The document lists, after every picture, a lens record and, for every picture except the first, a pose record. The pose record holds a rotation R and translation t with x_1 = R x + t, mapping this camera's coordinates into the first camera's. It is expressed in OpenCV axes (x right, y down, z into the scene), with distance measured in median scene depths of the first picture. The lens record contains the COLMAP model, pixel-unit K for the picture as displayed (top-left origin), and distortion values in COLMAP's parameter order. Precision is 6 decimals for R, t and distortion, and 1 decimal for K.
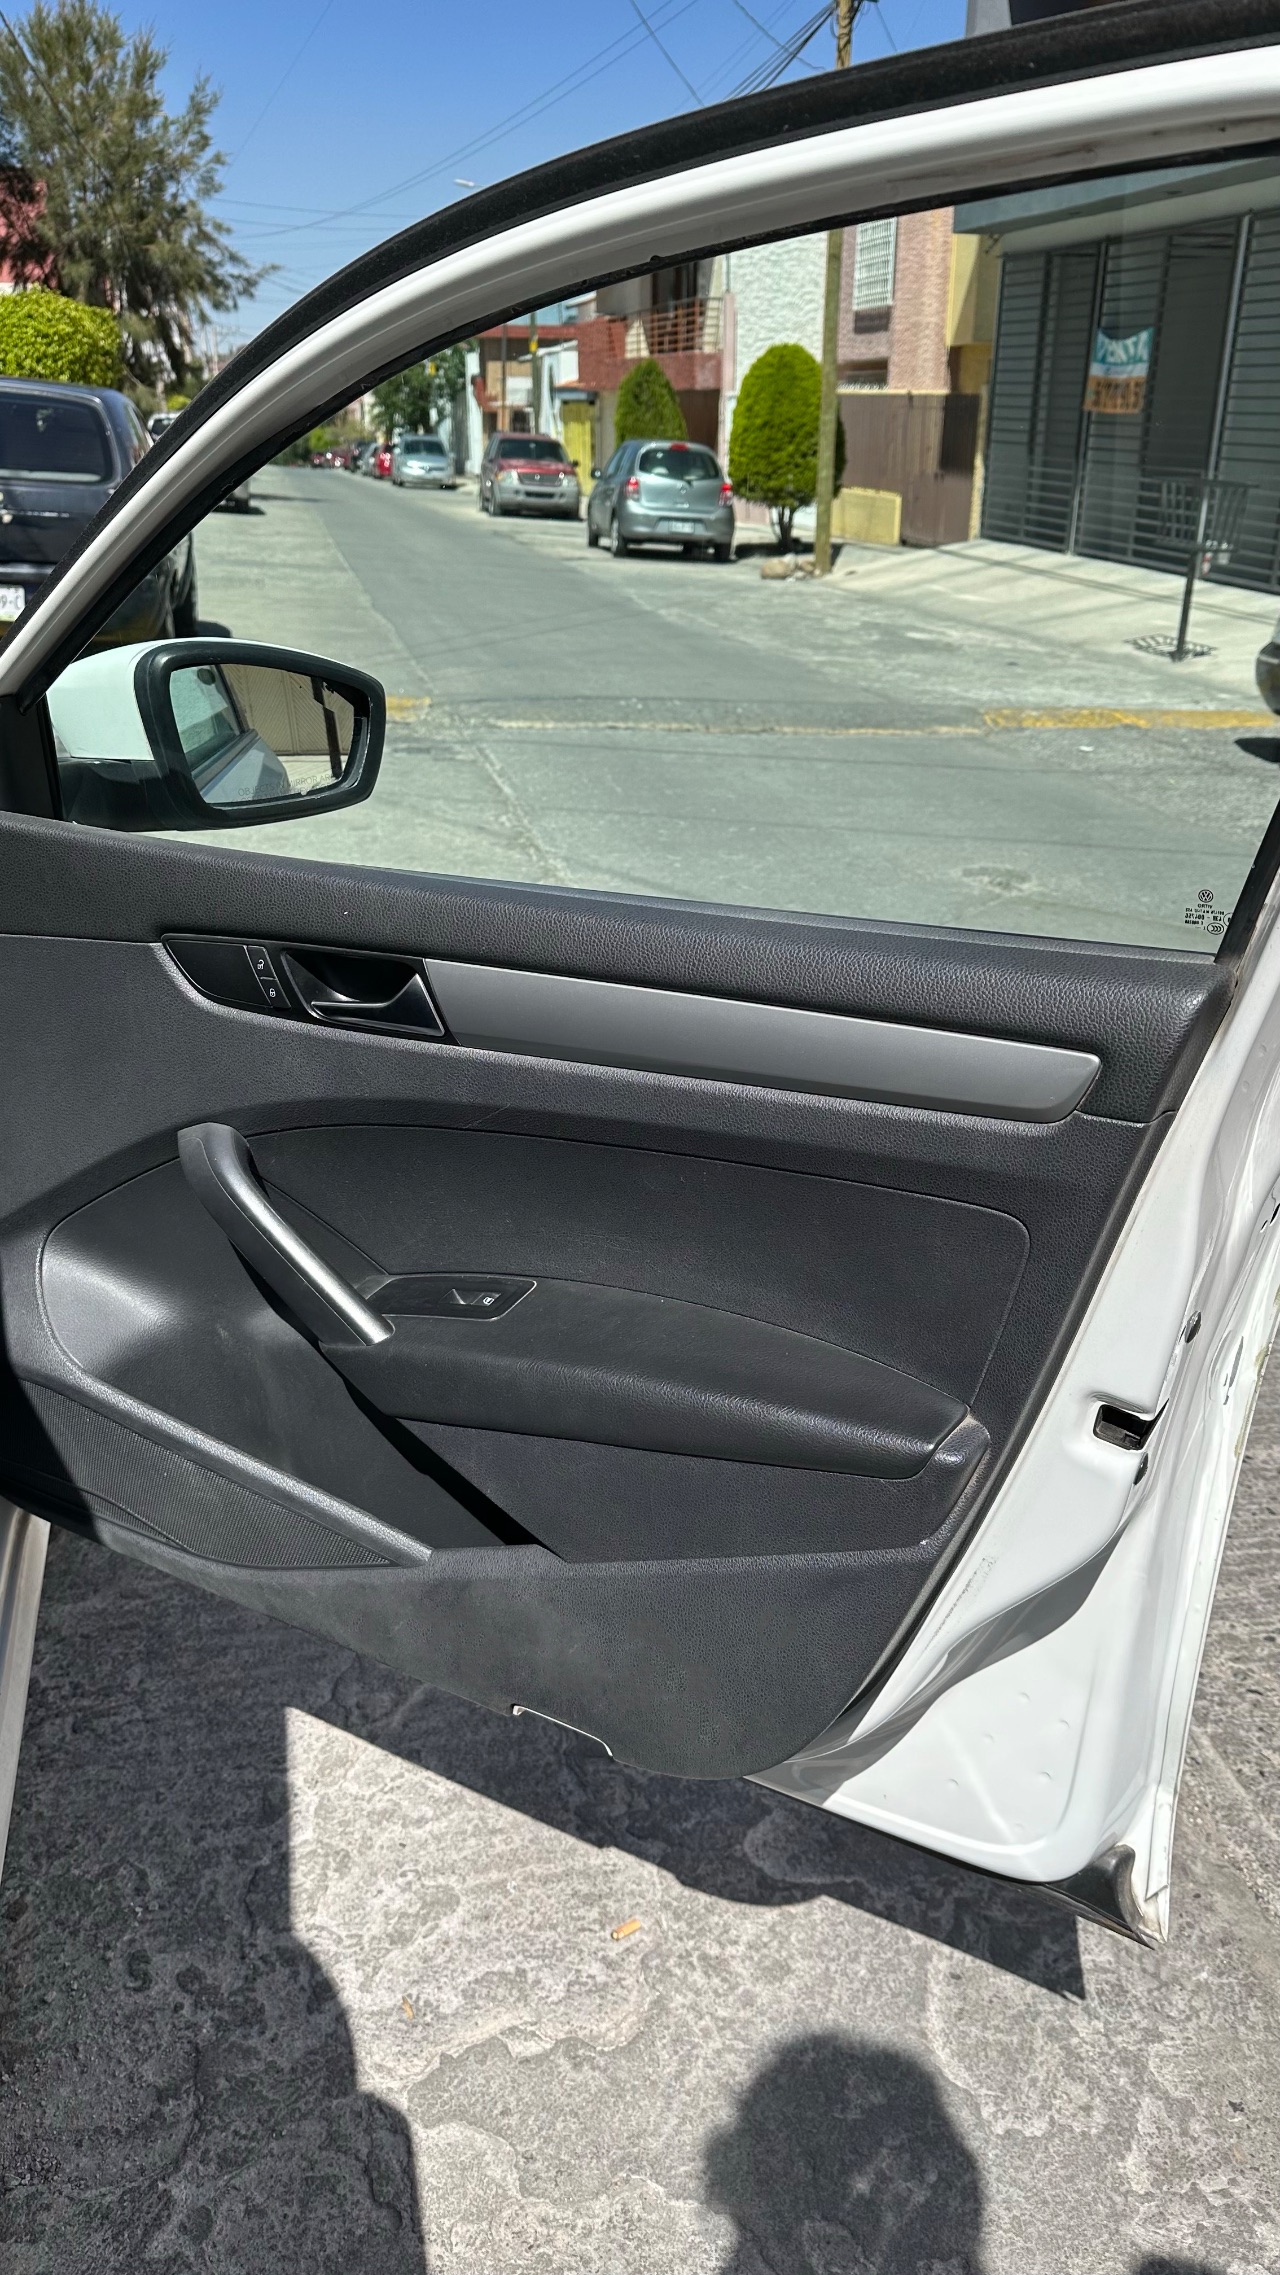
lens RADIAL K [[1586.4, 0, 648.3], [0, 1586.4, 1112.5], [0, 0, 1]] dist [0.061363, -0.075402]
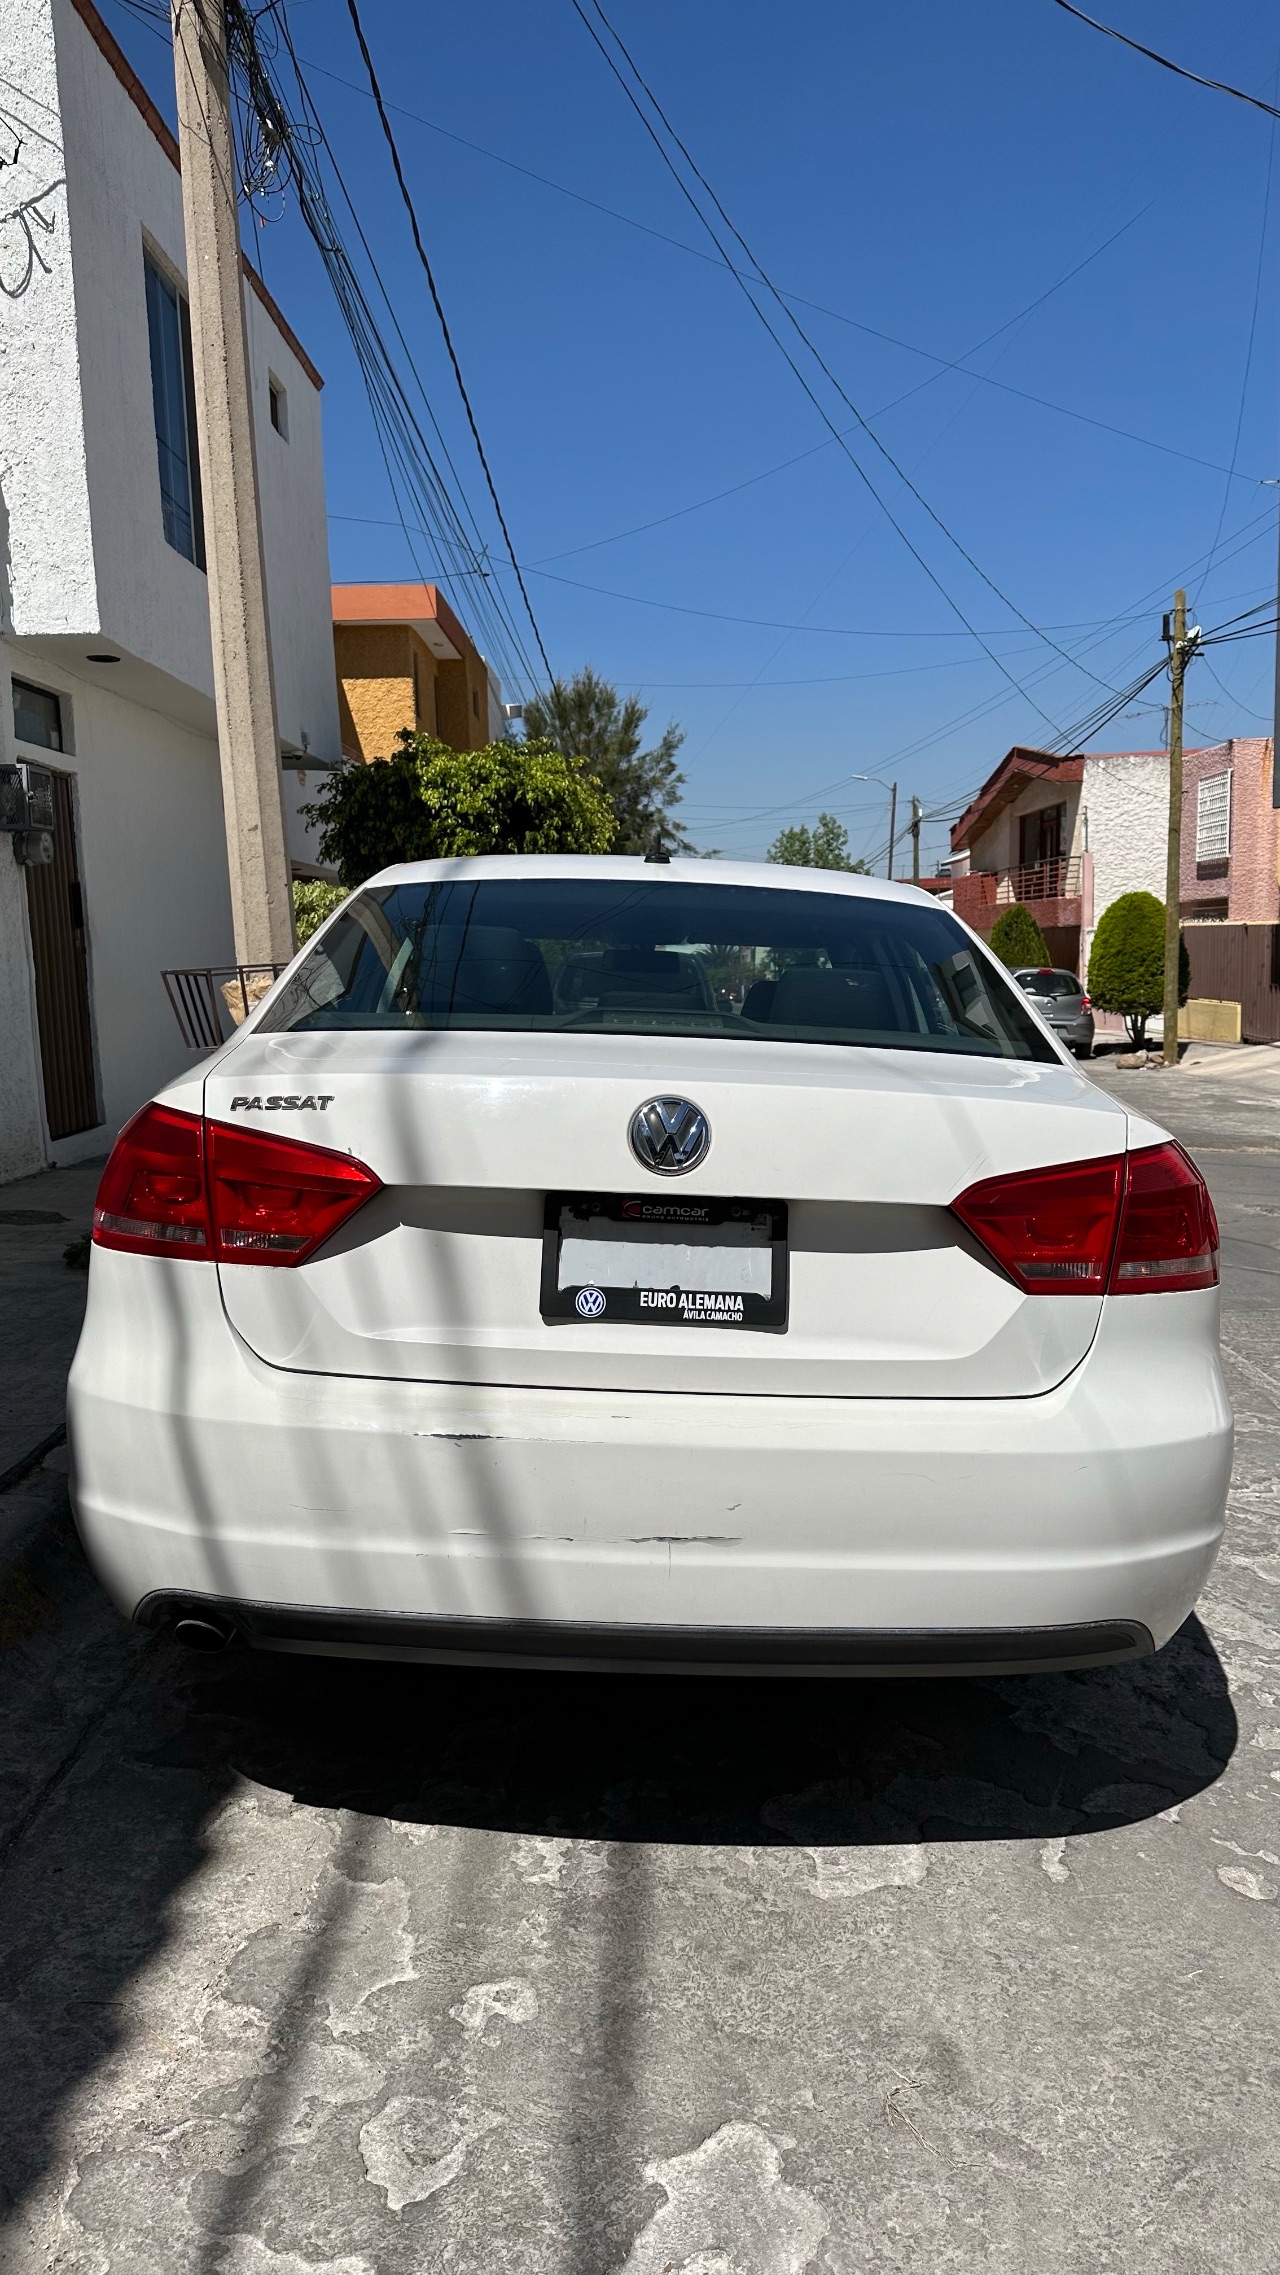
lens RADIAL K [[1586.4, 0, 628.4], [0, 1586.4, 1180.1], [0, 0, 1]] dist [0.061363, -0.075402]
pose [[0.972760, 0.002691, -0.231801, -0.007743], [-0.064064, 0.964111, -0.257653, 0.068201], [0.222788, 0.265485, 0.938021, -0.162054]]
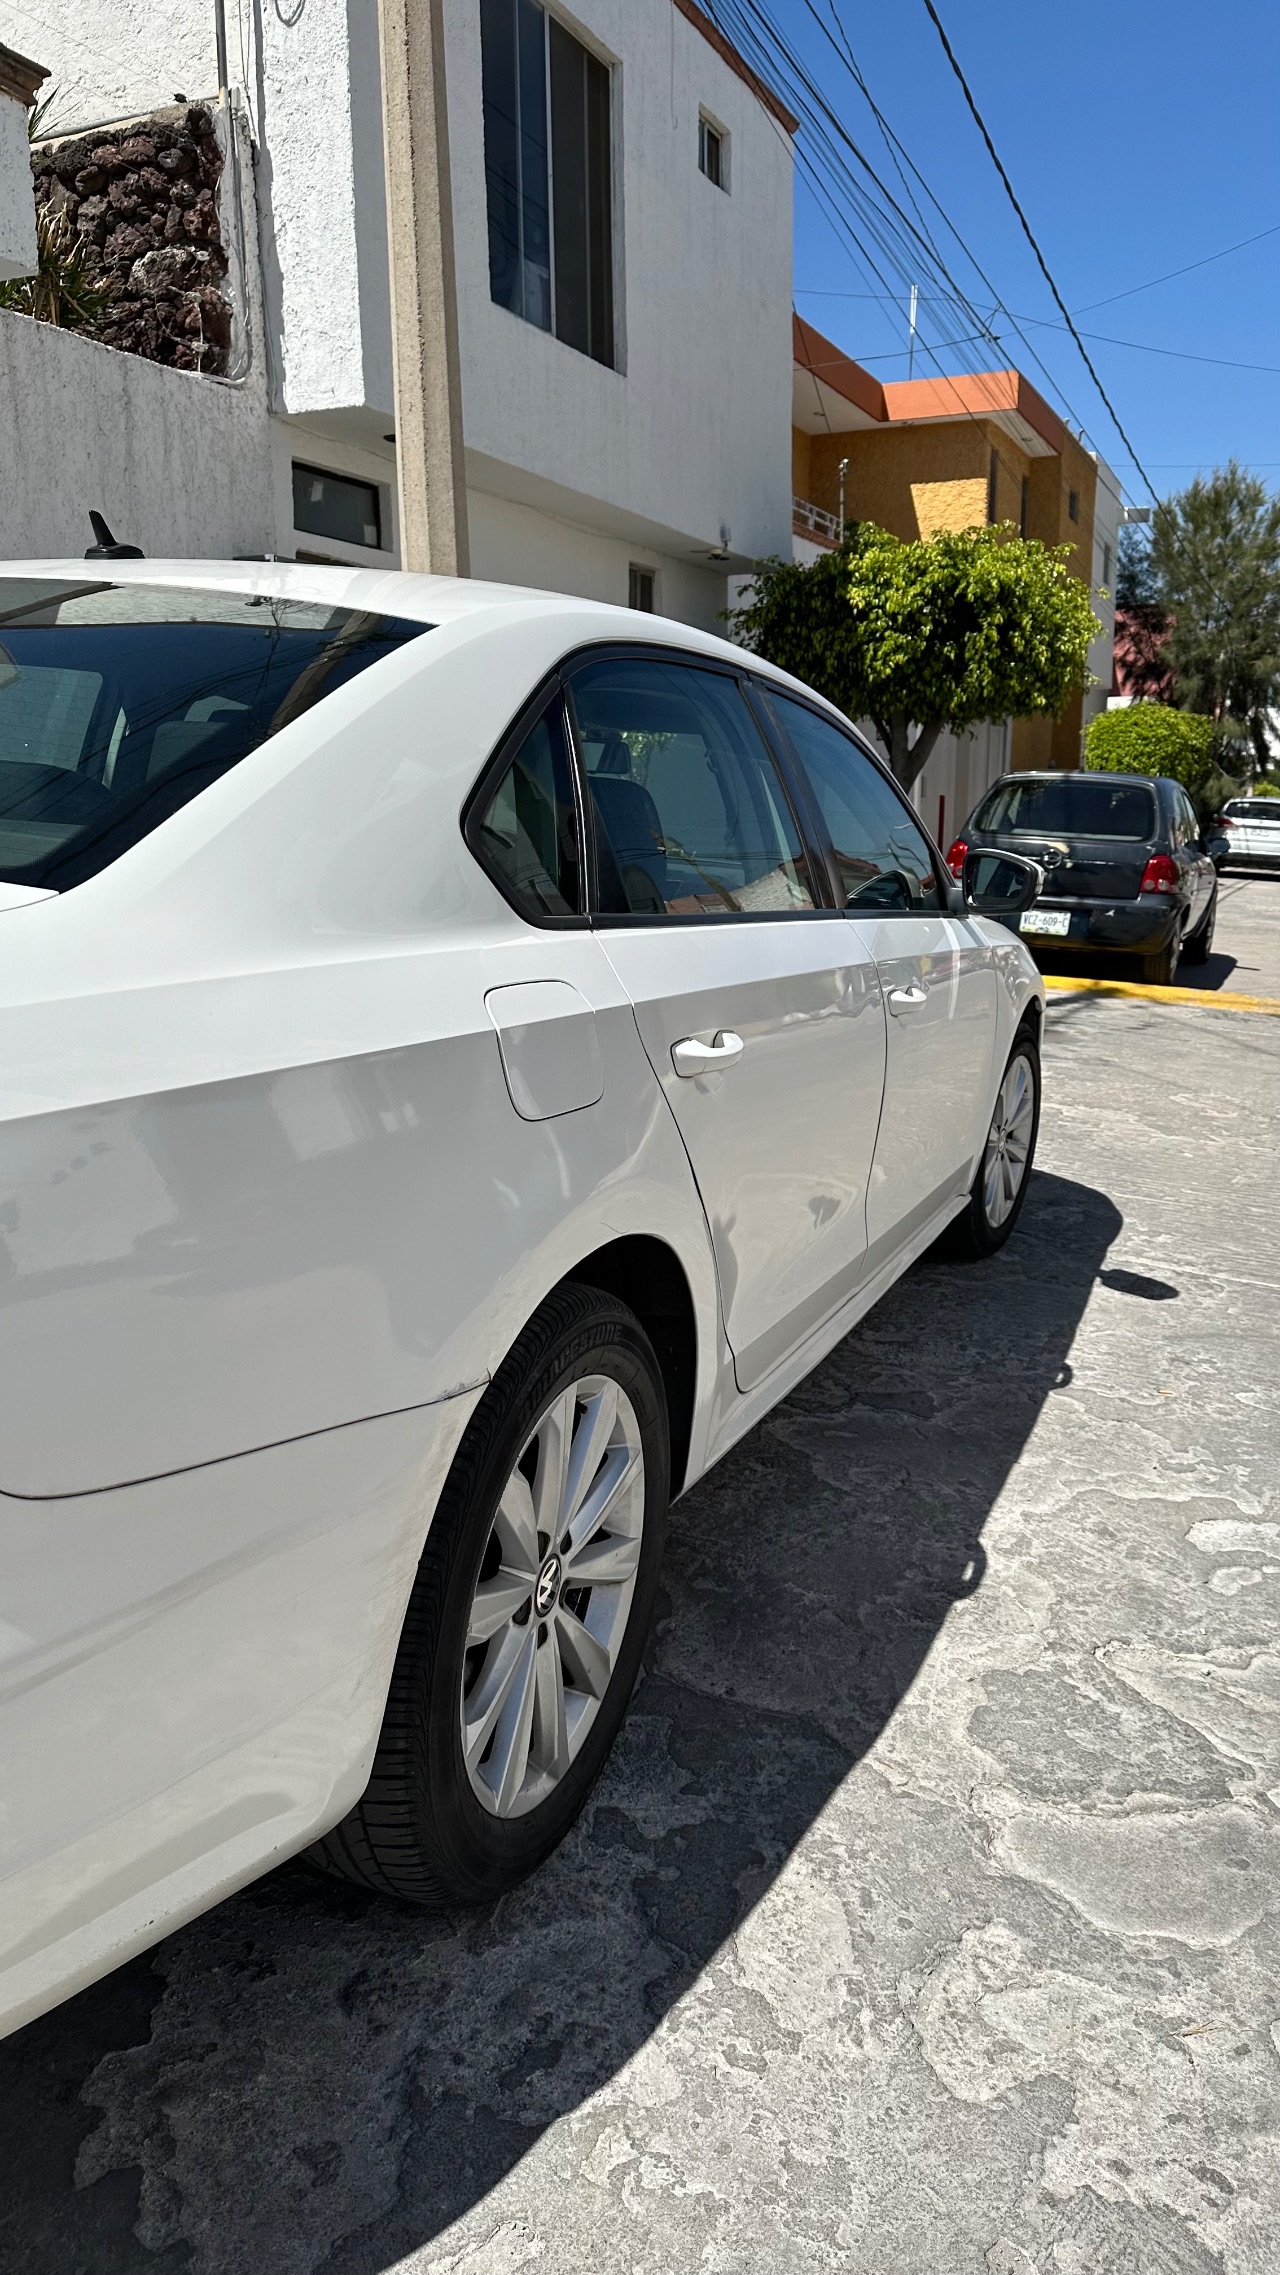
lens RADIAL K [[1586.4, 0, 626.7], [0, 1586.4, 1152.5], [0, 0, 1]] dist [0.061363, -0.075402]
pose [[0.801706, 0.119666, -0.585617, 0.043493], [-0.231547, 0.965430, -0.119709, 0.041322], [0.551047, 0.231569, 0.801700, -0.086859]]
